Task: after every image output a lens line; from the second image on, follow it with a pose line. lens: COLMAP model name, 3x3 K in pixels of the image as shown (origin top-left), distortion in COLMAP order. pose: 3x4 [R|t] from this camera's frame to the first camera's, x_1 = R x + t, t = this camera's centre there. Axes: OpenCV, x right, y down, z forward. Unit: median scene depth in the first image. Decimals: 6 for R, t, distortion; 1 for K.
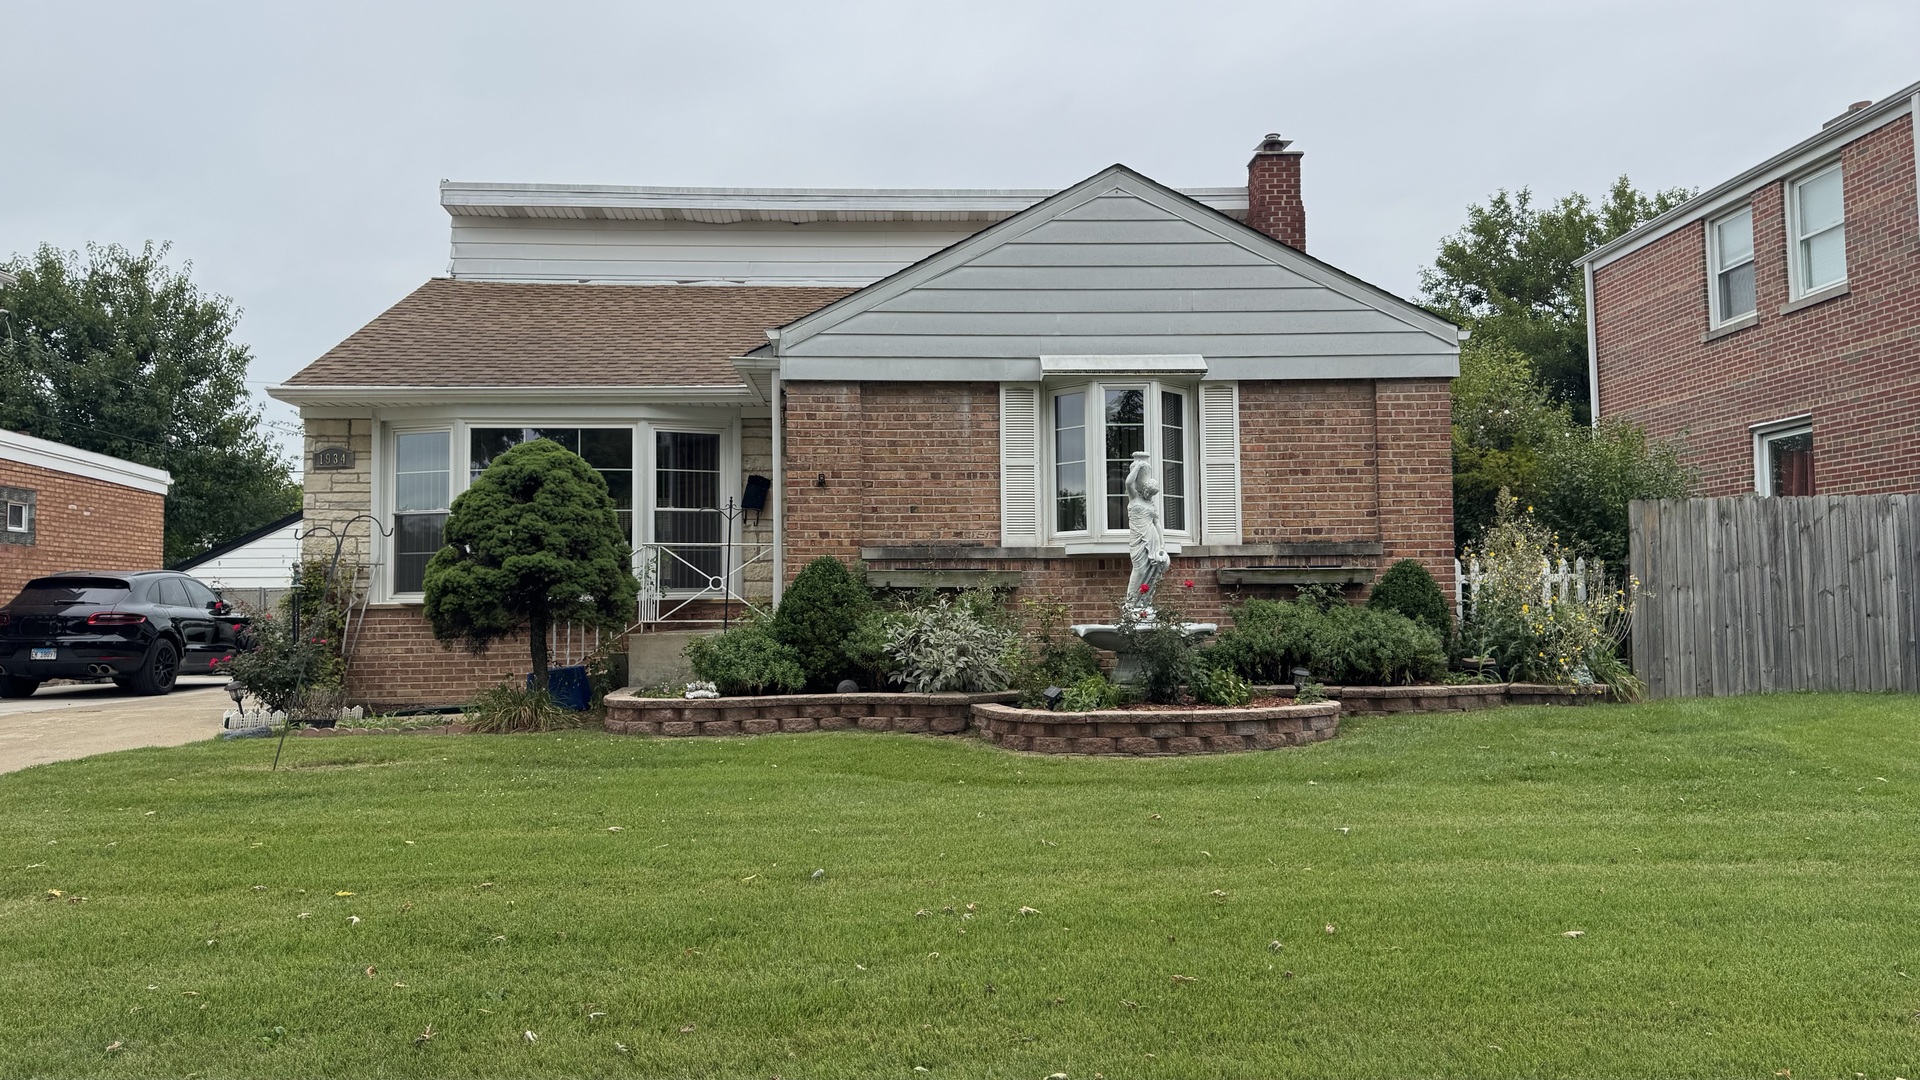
lens RADIAL K [[1342.2, 0, 960.0], [0, 1342.2, 540.0], [0, 0, 1]] dist [0.130858, -0.163665]
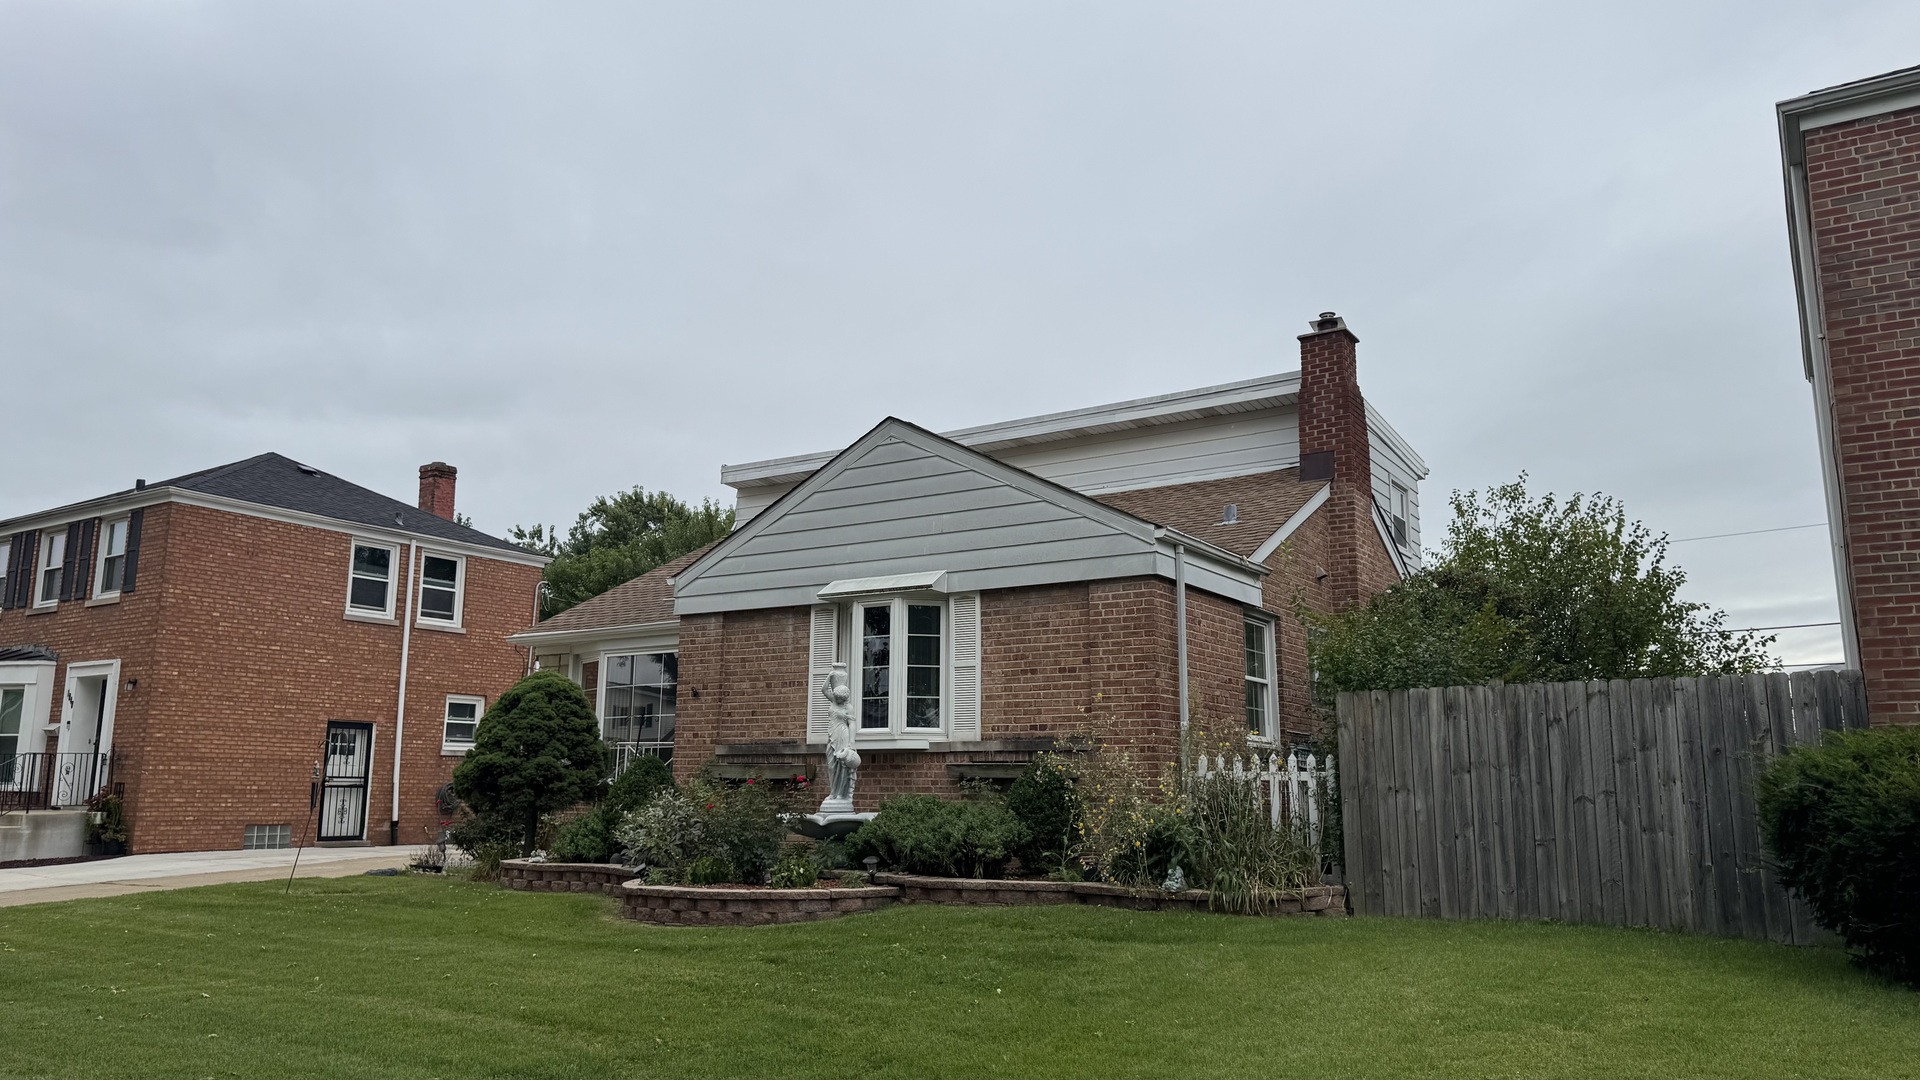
lens RADIAL K [[1342.2, 0, 960.0], [0, 1342.2, 540.0], [0, 0, 1]] dist [0.130858, -0.163665]
pose [[0.808780, -0.089663, -0.581236, 0.837182], [0.014946, 0.991124, -0.132097, -0.013828], [0.587921, 0.098151, 0.802942, 0.102728]]
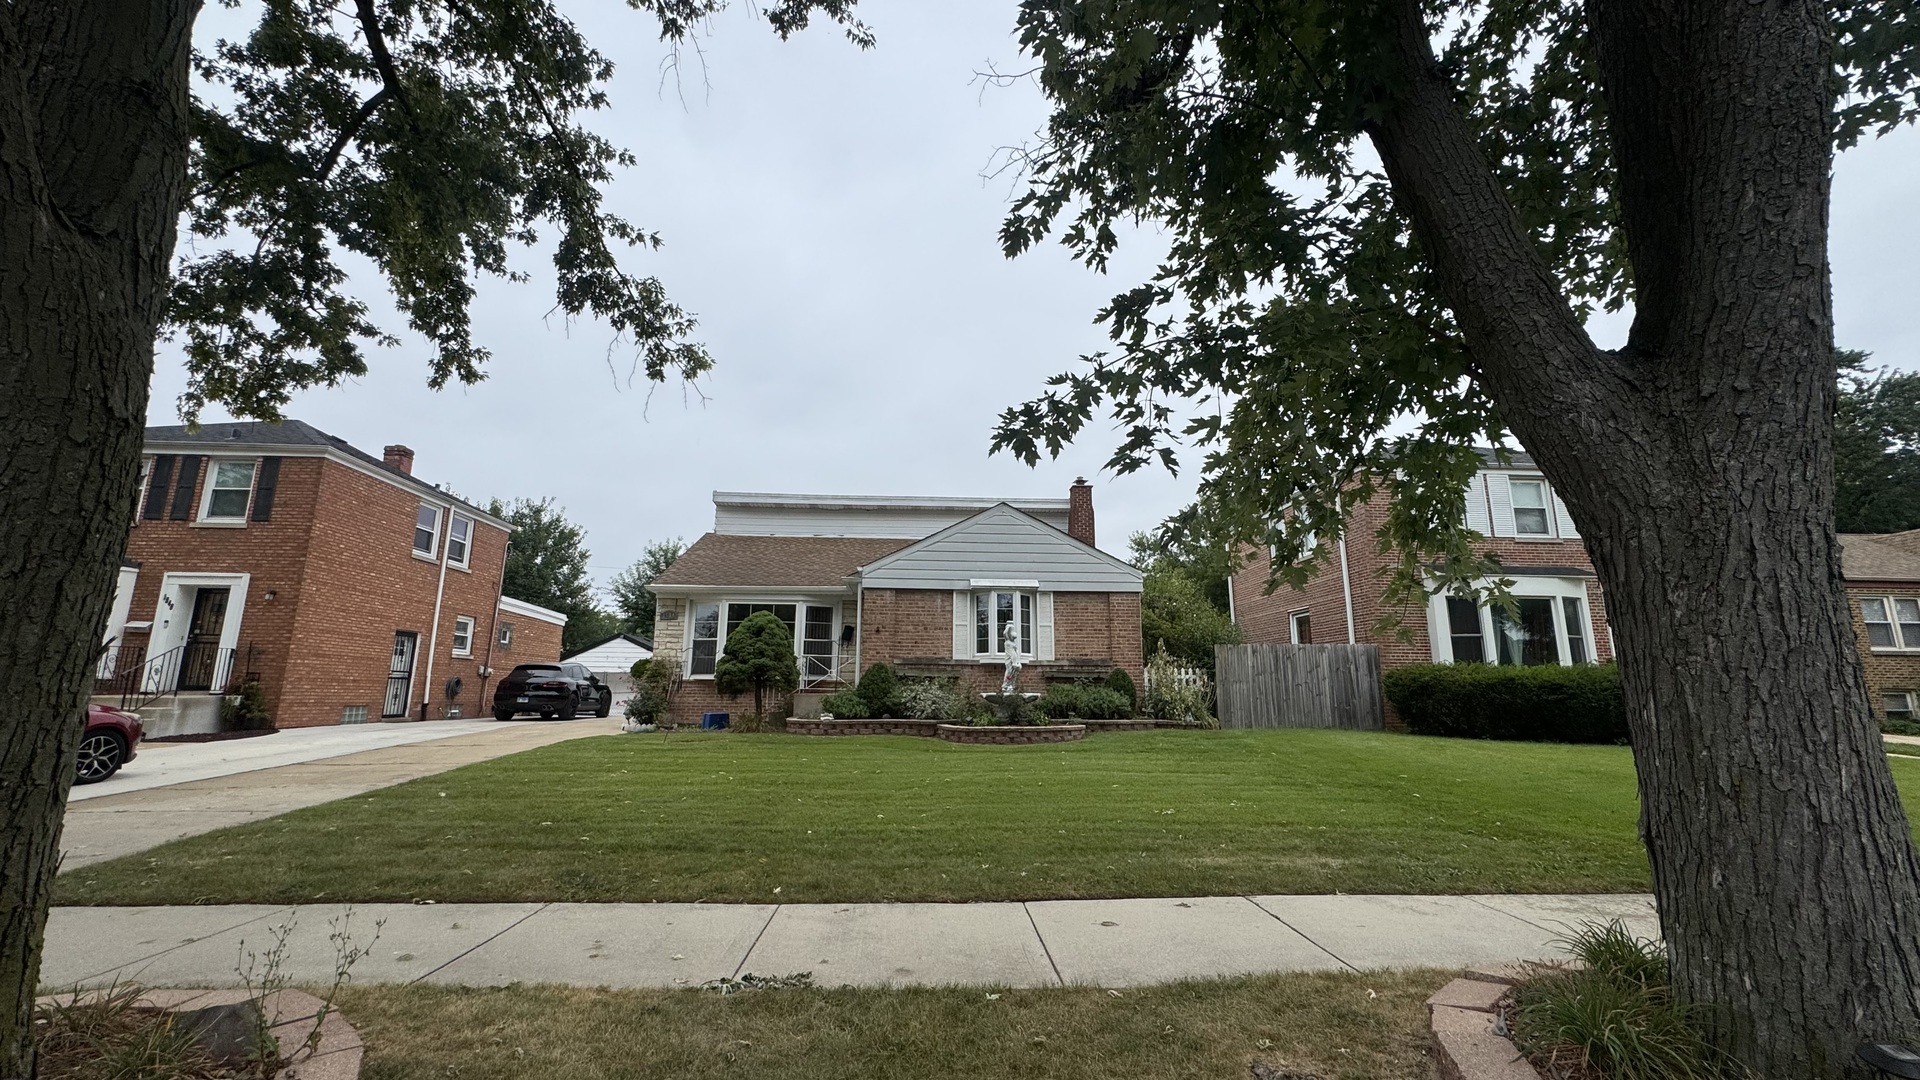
lens RADIAL K [[770.2, 0, 959.5], [0, 770.2, 542.8], [0, 0, 1]] dist [0.001174, 0.000095]
pose [[0.999699, 0.020472, 0.013485, 0.019551], [-0.018368, 0.989833, -0.141046, -0.006959], [-0.016235, 0.140756, 0.989911, -0.363539]]
